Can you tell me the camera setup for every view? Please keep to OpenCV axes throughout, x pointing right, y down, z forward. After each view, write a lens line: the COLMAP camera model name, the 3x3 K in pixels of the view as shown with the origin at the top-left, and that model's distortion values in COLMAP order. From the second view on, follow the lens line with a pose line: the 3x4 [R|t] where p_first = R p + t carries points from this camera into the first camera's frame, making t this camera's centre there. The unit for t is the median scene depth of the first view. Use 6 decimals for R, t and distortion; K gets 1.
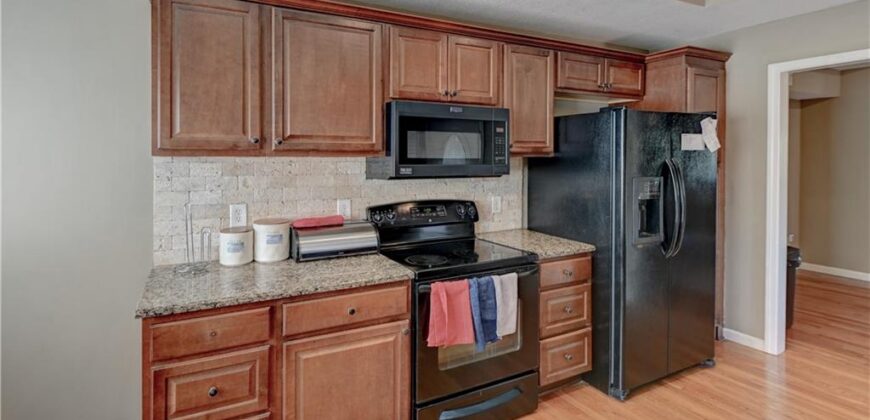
lens RADIAL K [[412.8, 0, 434.7], [0, 412.8, 157.8], [0, 0, 1]] dist [0.000284, -0.000020]
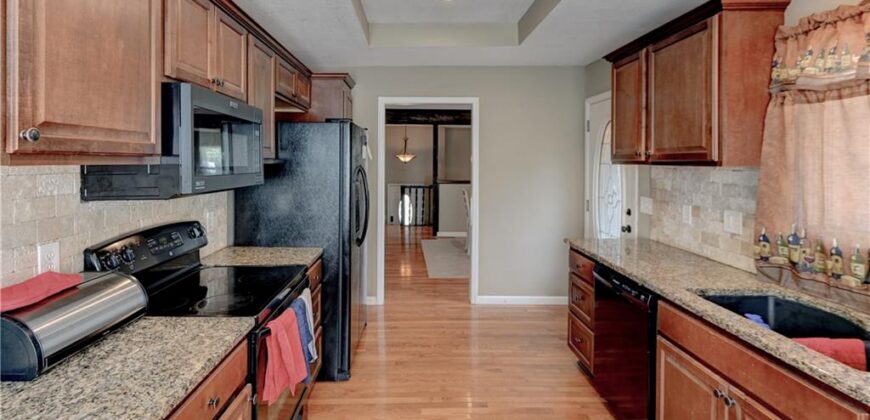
lens RADIAL K [[409.2, 0, 420.5], [0, 409.2, 164.1], [0, 0, 1]] dist [-0.002763, -0.001217]
pose [[0.492301, -0.003920, 0.870416, -0.479350], [0.002467, 0.999992, 0.003108, -0.004367], [-0.870421, 0.000618, 0.492307, 0.319078]]
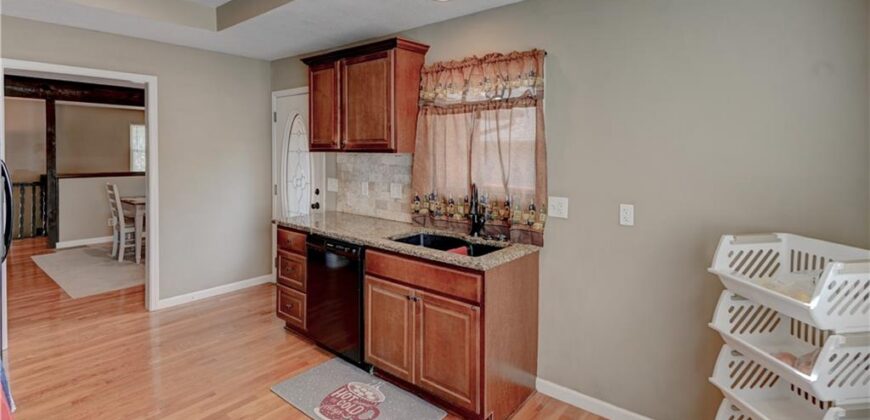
lens RADIAL K [[406.5, 0, 437.8], [0, 406.5, 160.3], [0, 0, 1]] dist [0.001707, -0.000386]
pose [[-0.349688, -0.022623, 0.936593, -0.757241], [0.002137, 0.999687, 0.024944, -0.003147], [-0.936864, 0.010724, -0.349530, 0.631183]]
